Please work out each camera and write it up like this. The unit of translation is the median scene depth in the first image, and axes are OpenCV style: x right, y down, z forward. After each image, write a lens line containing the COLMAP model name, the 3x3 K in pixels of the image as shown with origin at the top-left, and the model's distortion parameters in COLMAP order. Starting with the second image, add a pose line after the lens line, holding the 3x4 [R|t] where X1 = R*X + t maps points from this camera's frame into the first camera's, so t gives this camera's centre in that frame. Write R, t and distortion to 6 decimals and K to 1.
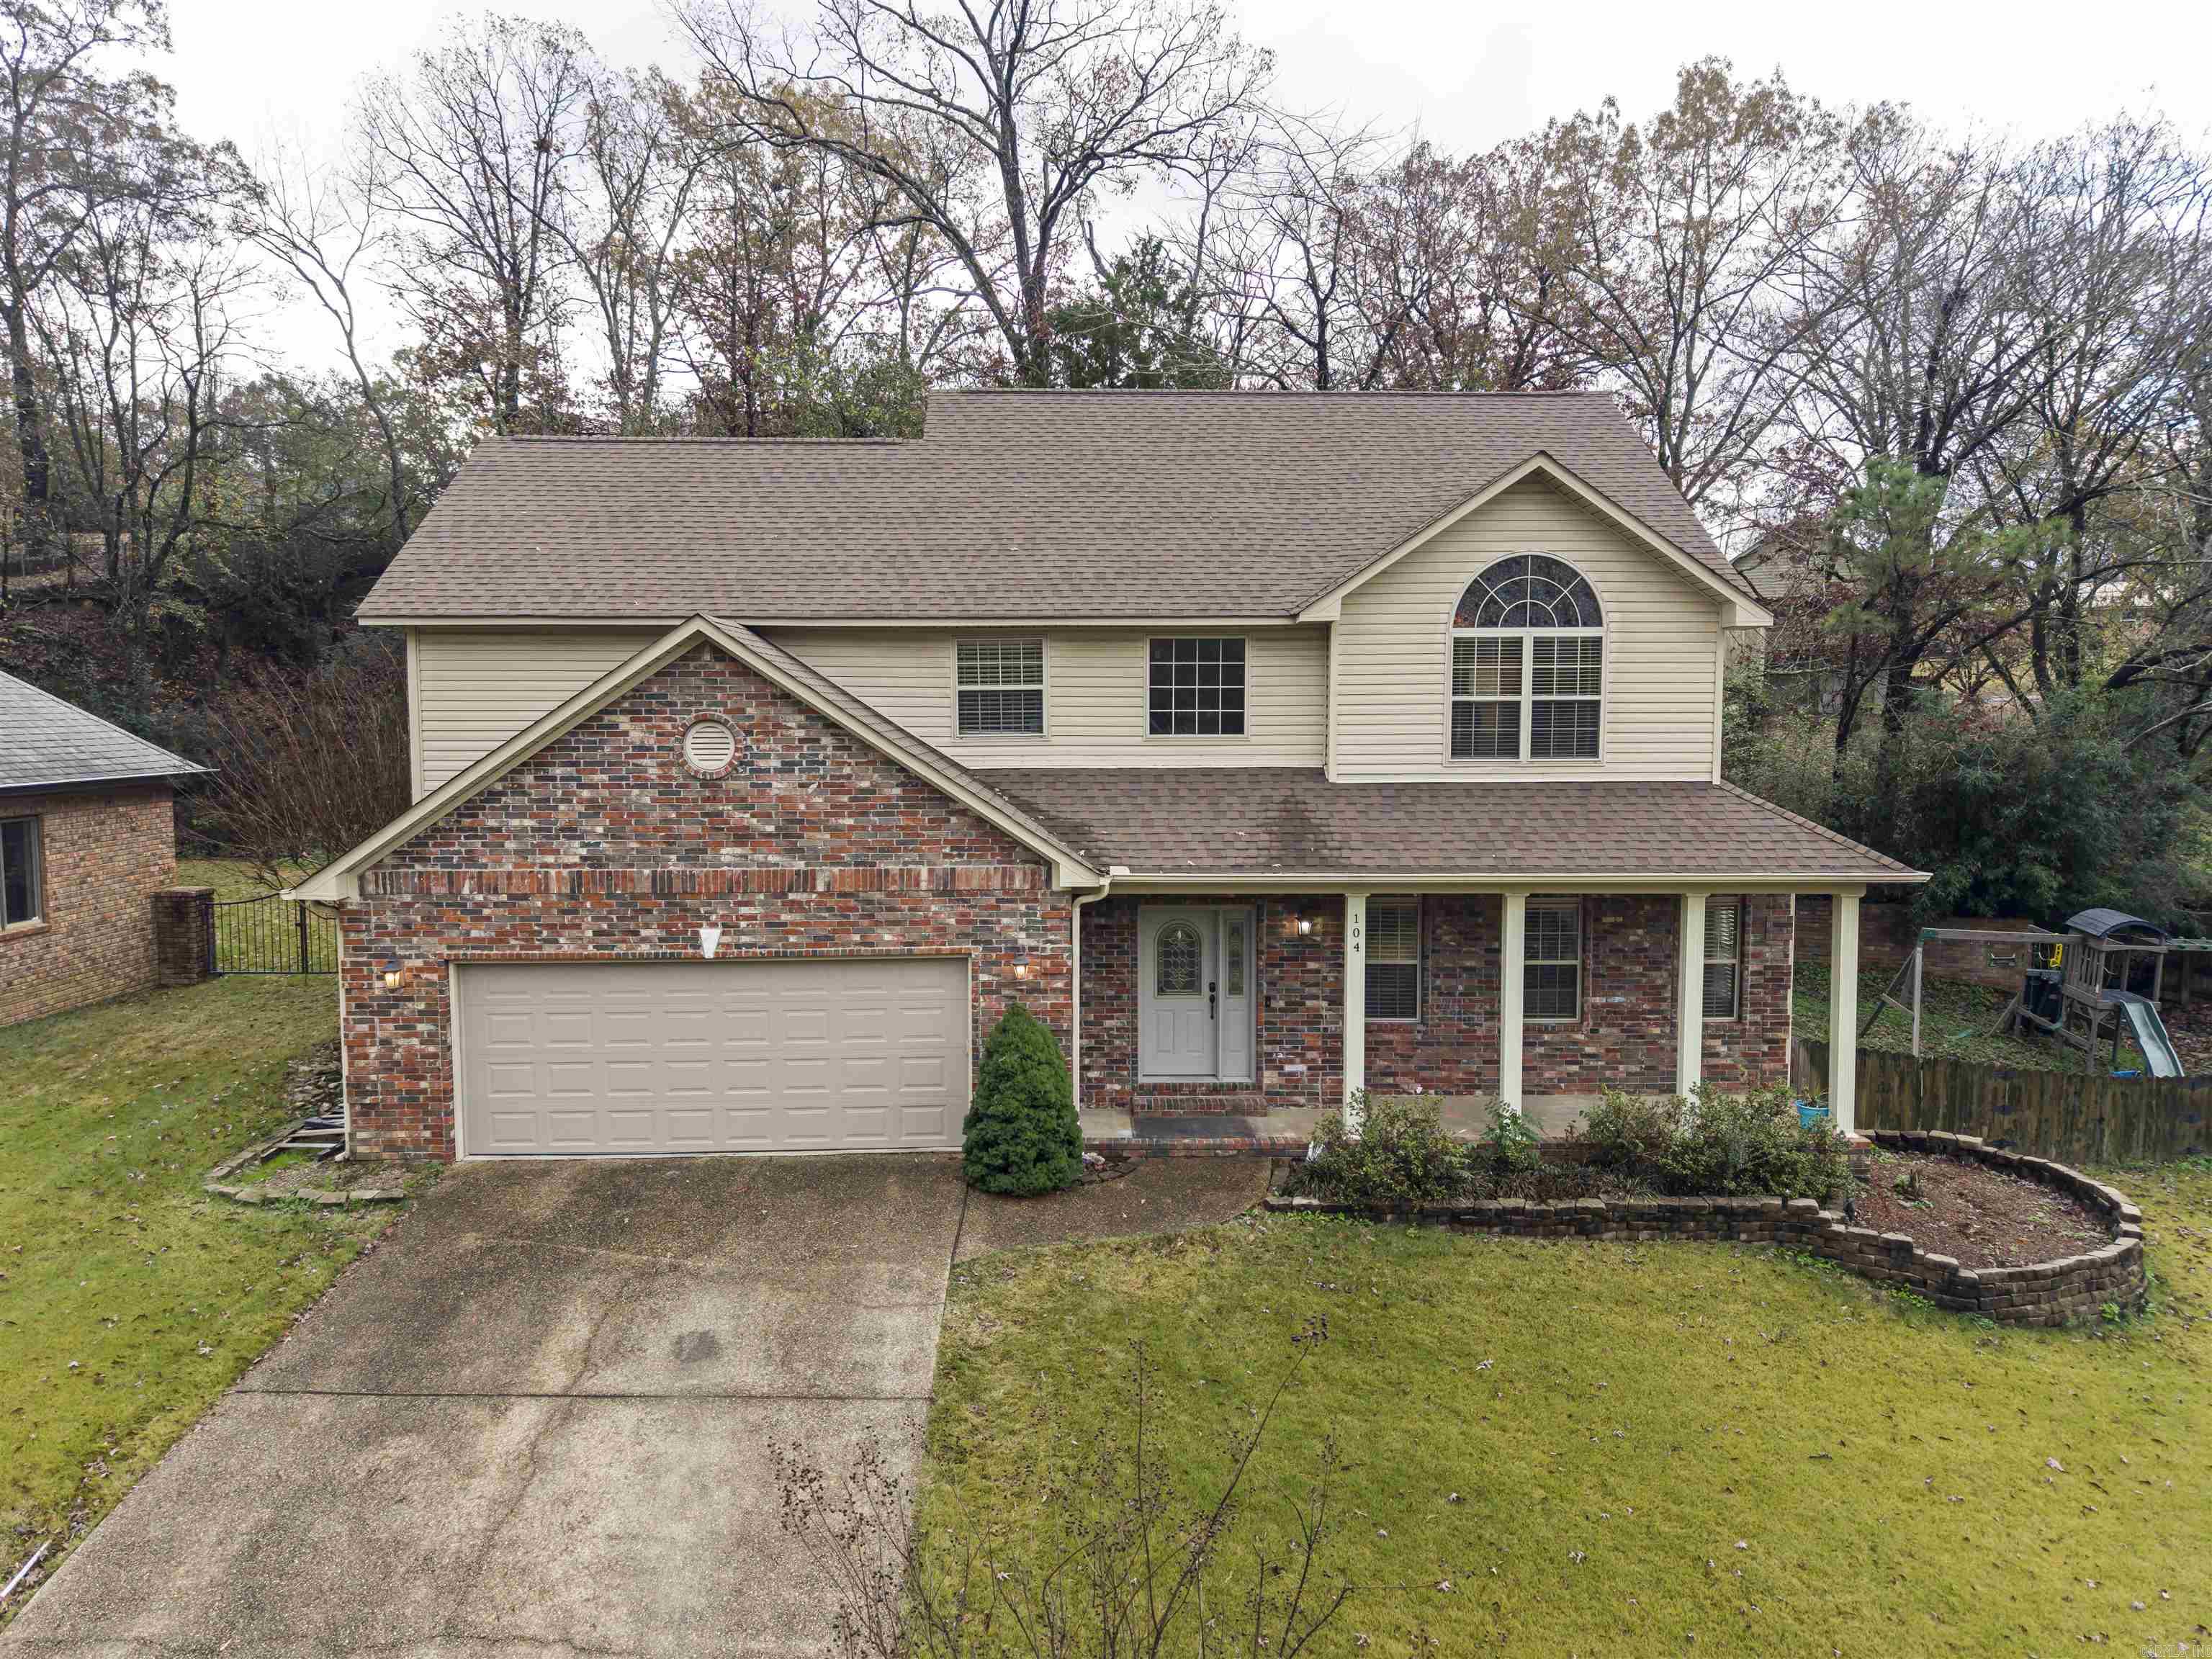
lens RADIAL K [[1474.9, 0, 1111.3], [0, 1474.9, 821.1], [0, 0, 1]] dist [0.059968, -0.109813]
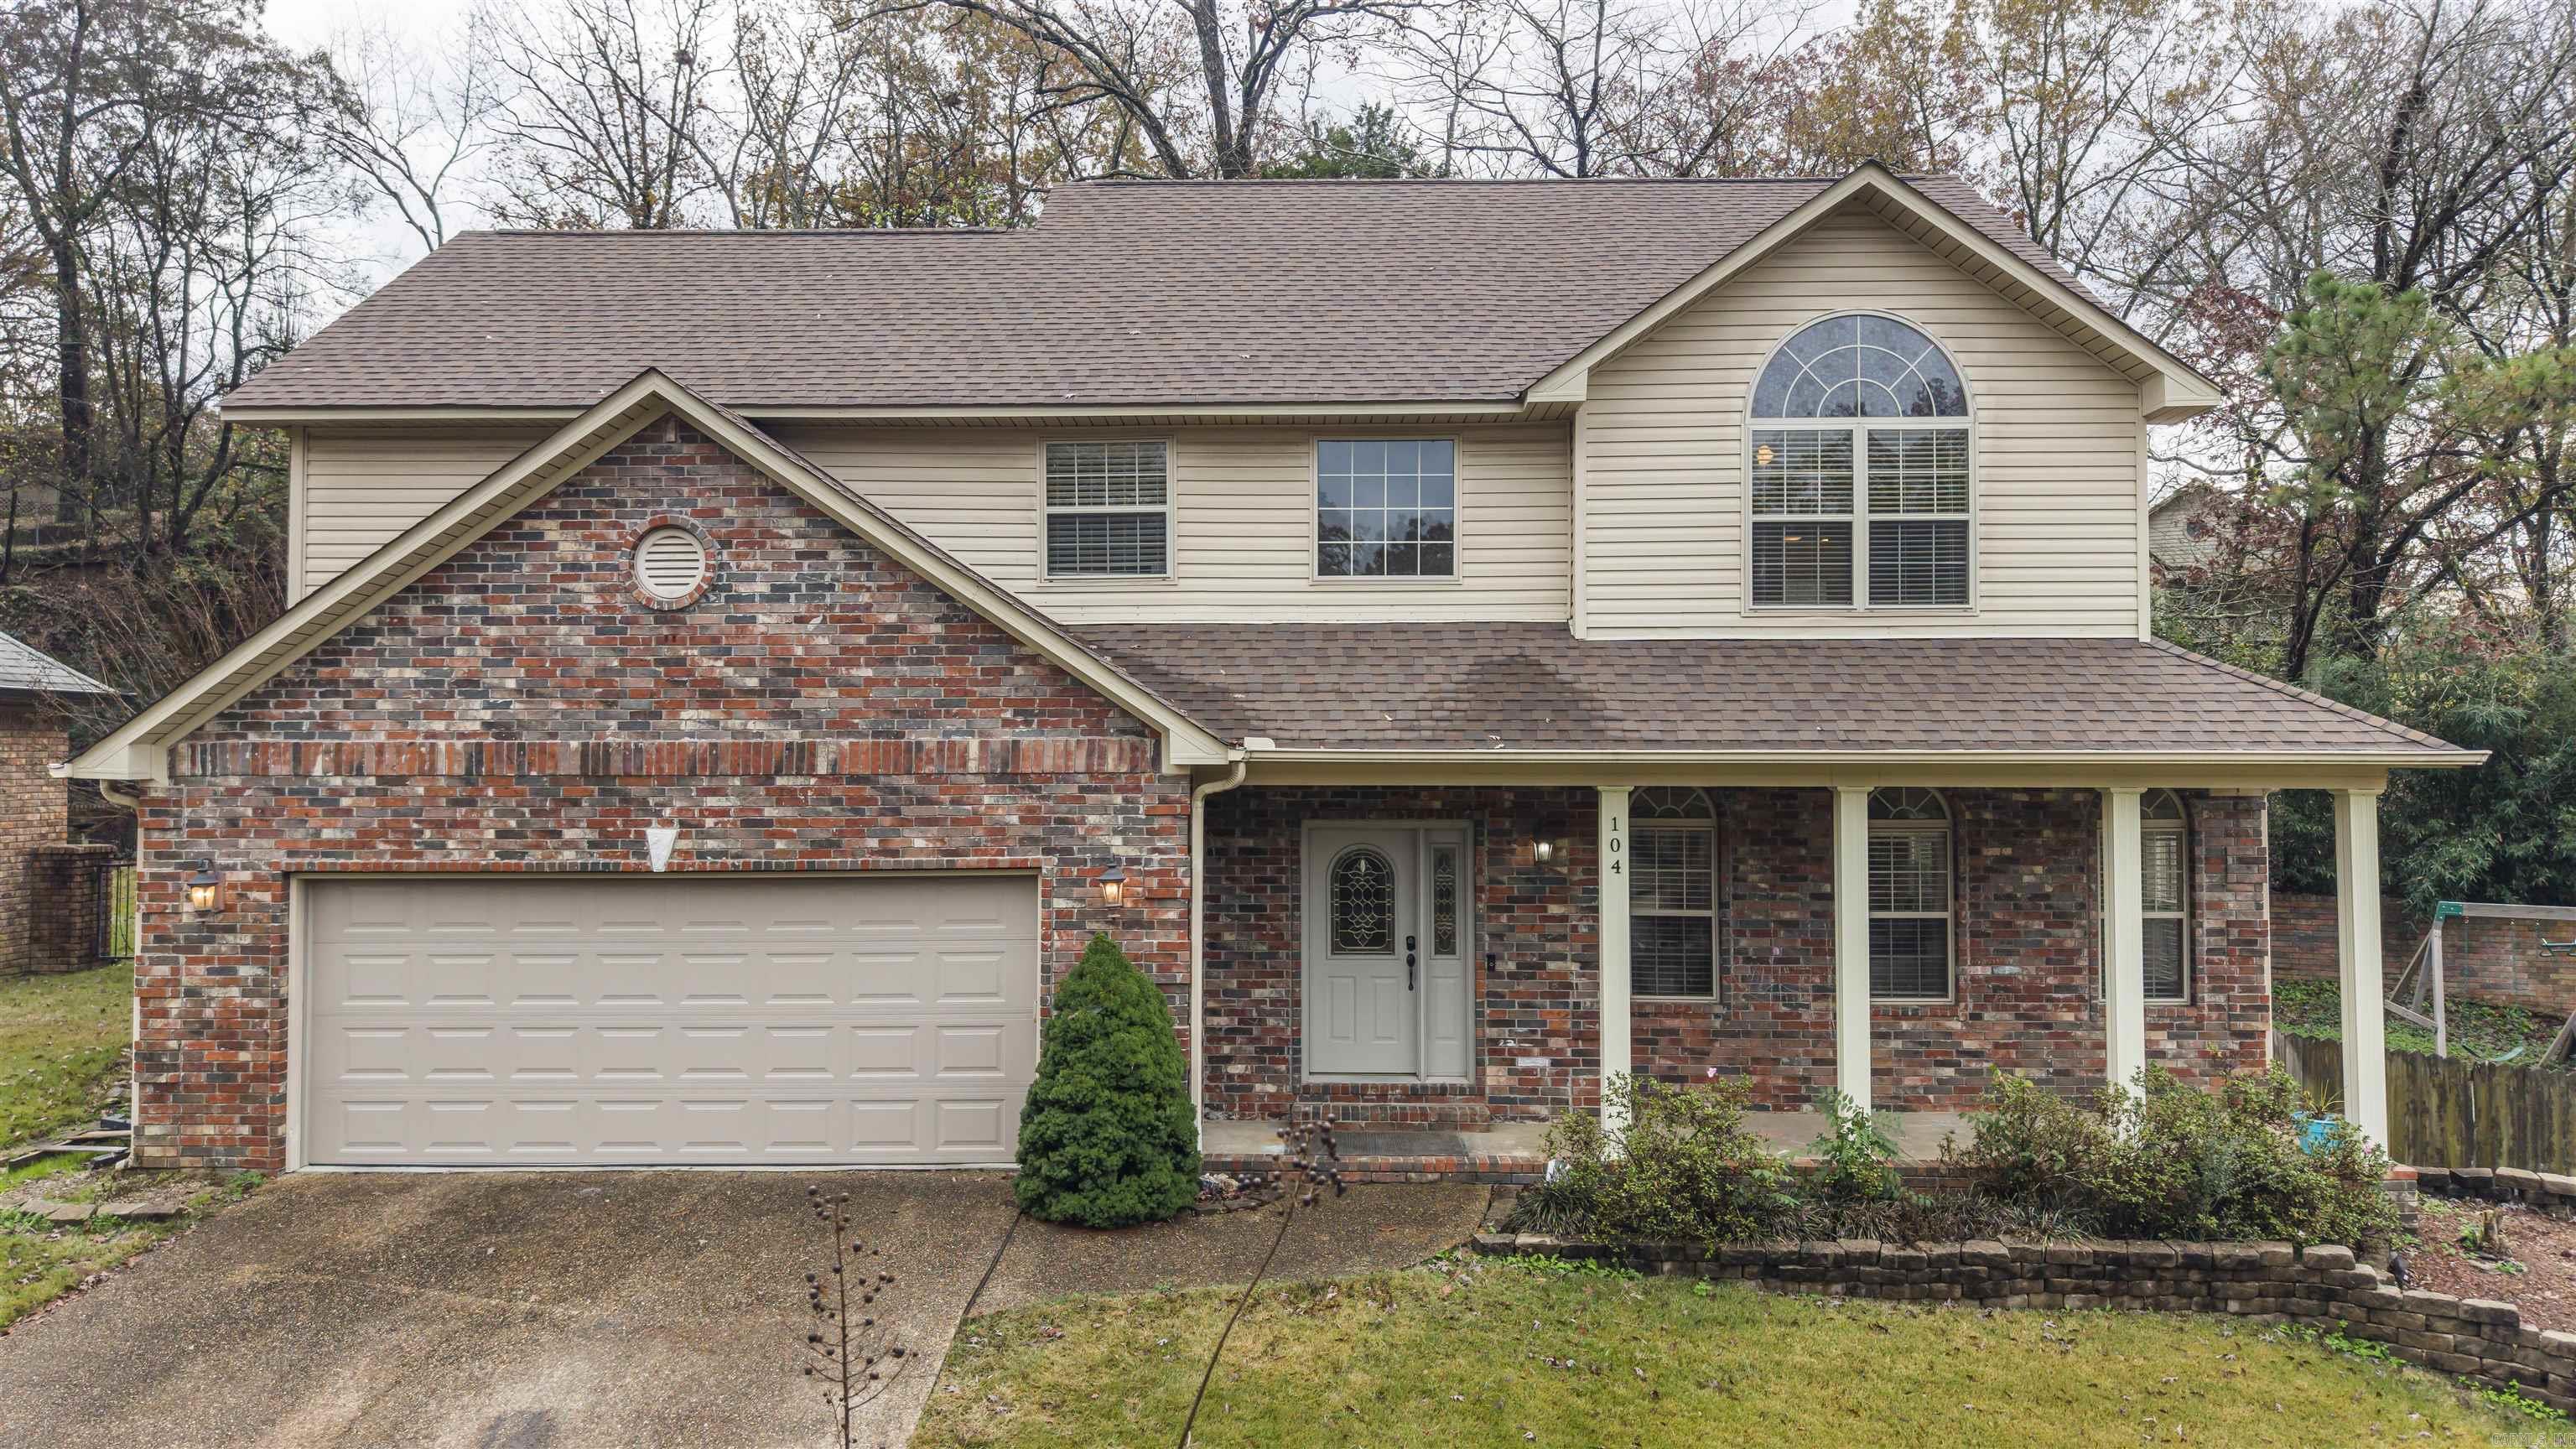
lens RADIAL K [[1720.3, 0, 1295.9], [0, 1720.3, 718.8], [0, 0, 1]] dist [0.032357, -0.039634]
pose [[0.998980, -0.000746, -0.045152, 0.057454], [-0.003976, 0.994527, -0.104400, 0.103840], [0.044983, 0.104473, 0.993510, 0.212854]]
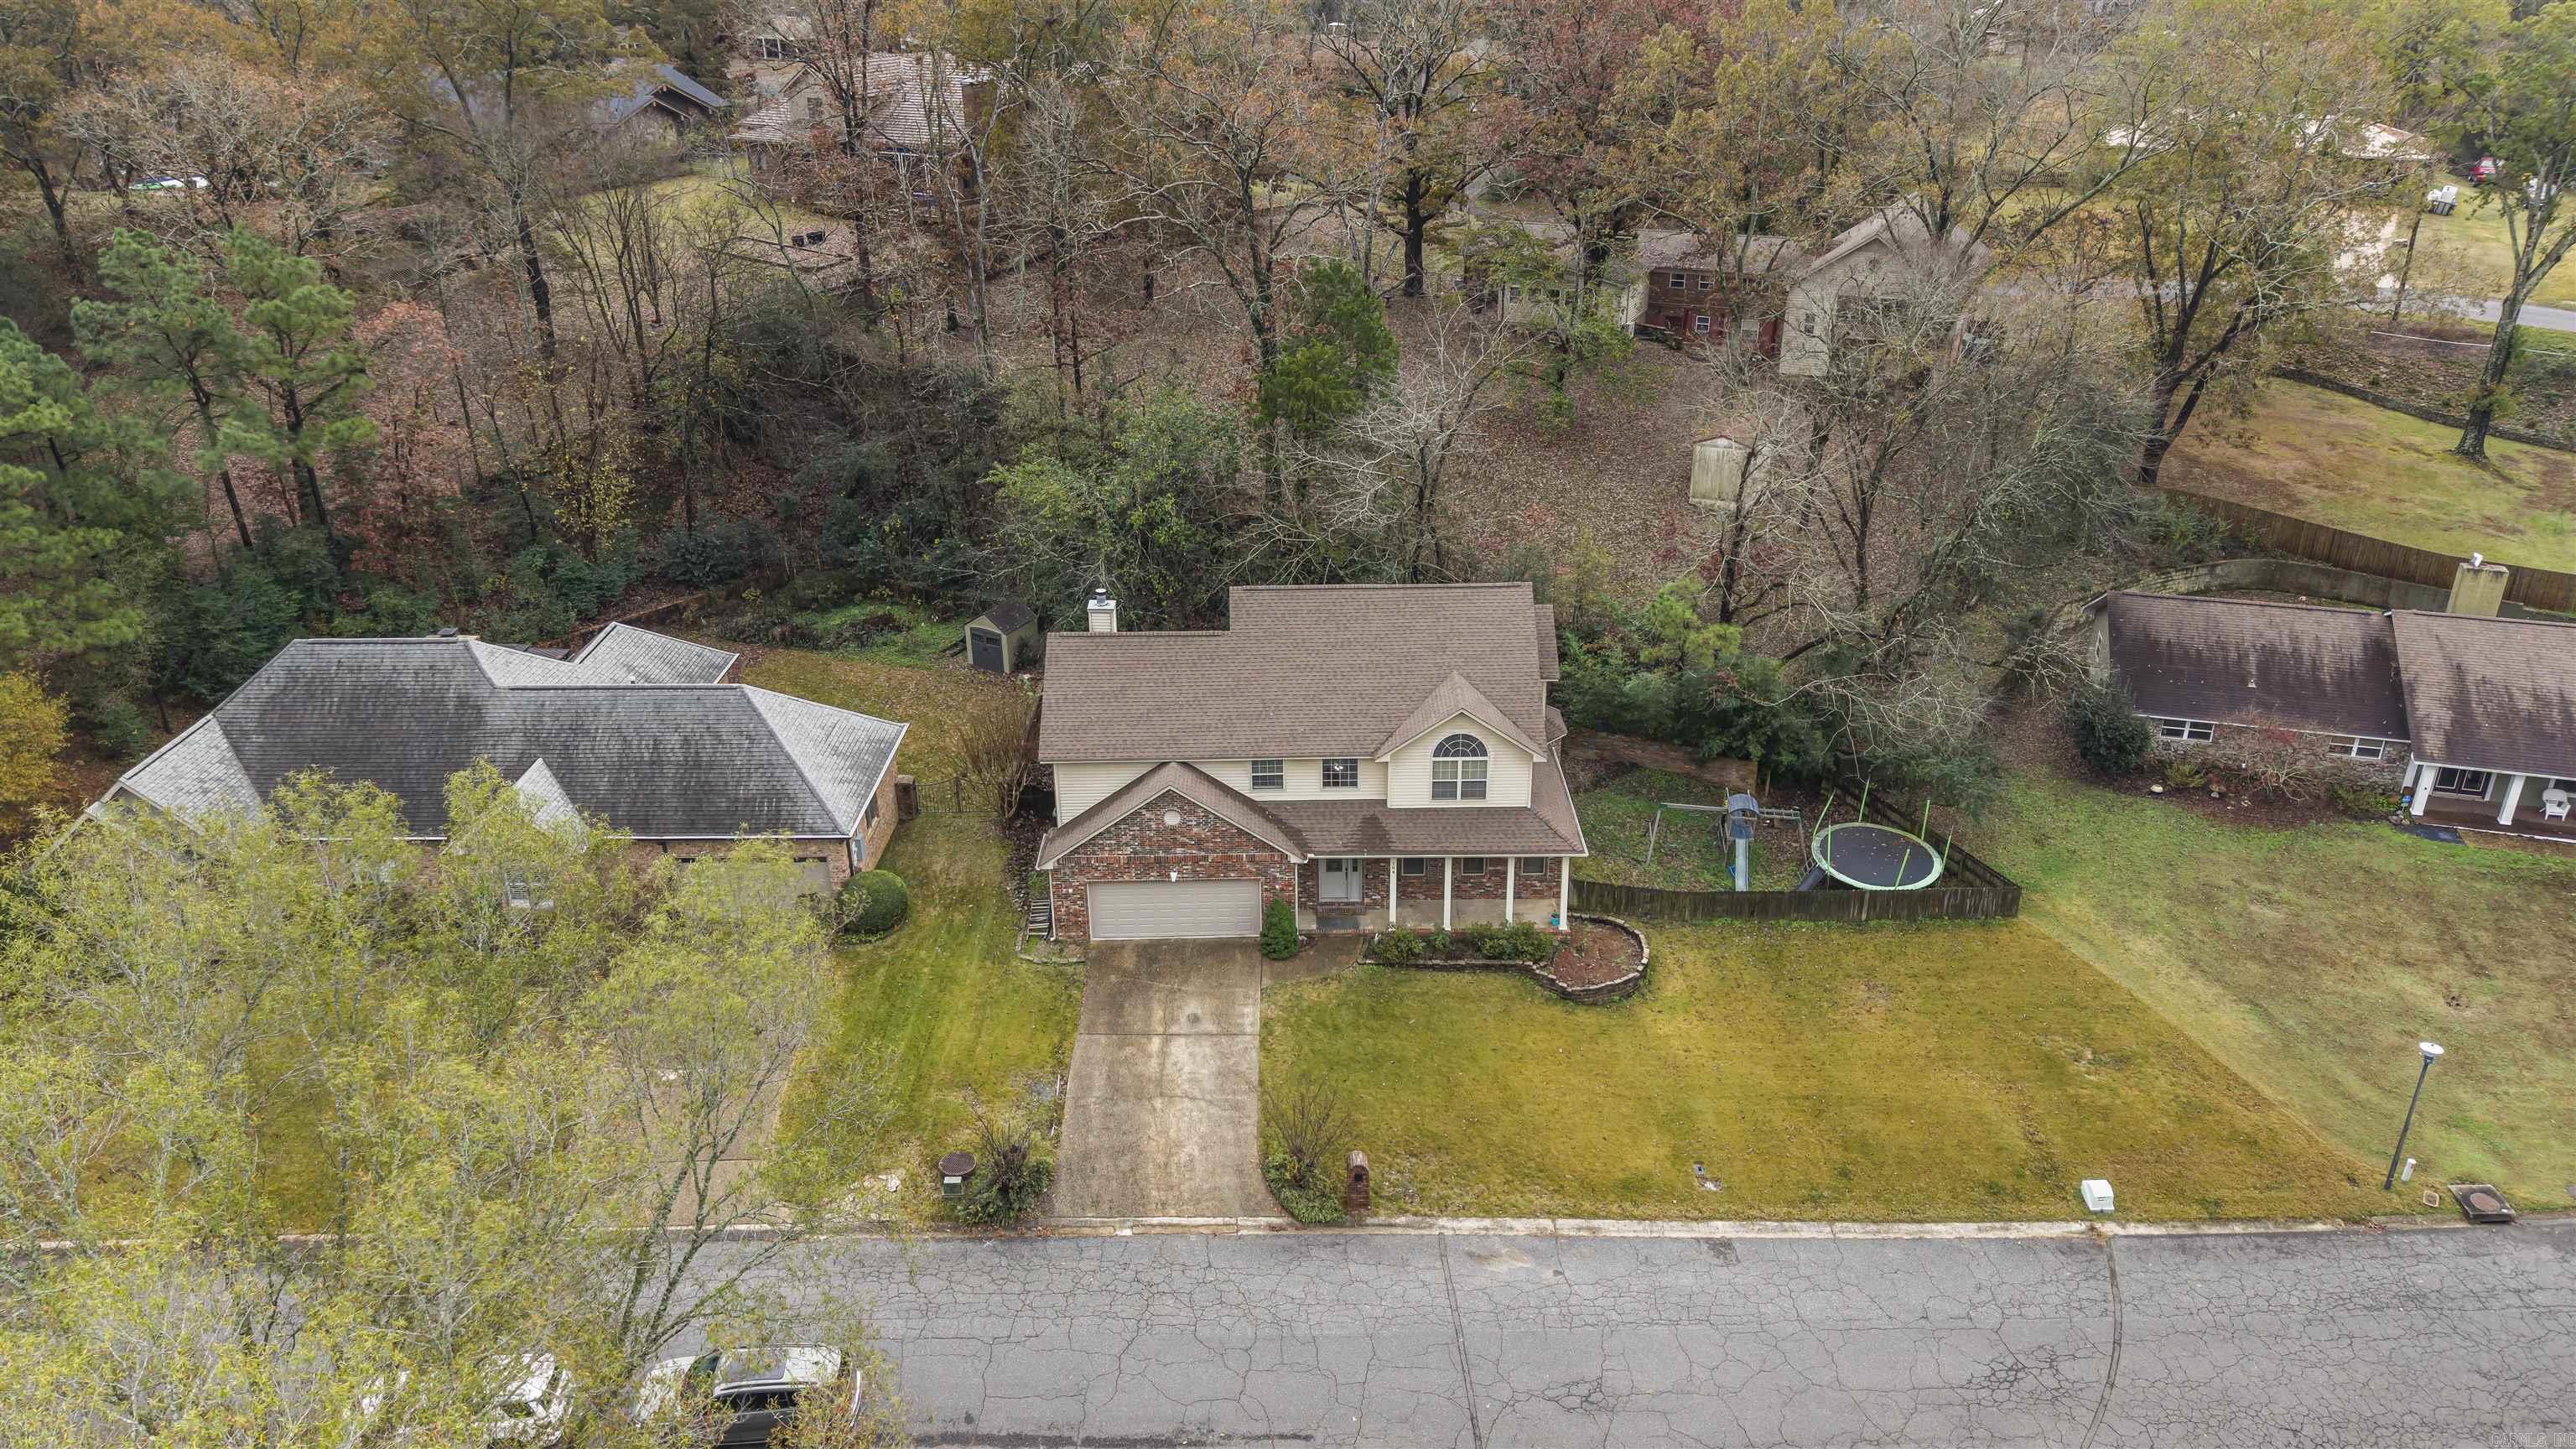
lens RADIAL K [[1793.4, 0, 1286.5], [0, 1793.4, 621.0], [0, 0, 1]] dist [0.006782, -0.005435]
pose [[0.999590, -0.002954, -0.028469, 0.059975], [0.011687, 0.950085, 0.311772, -1.522536], [0.026127, -0.311977, 0.949730, -2.250638]]
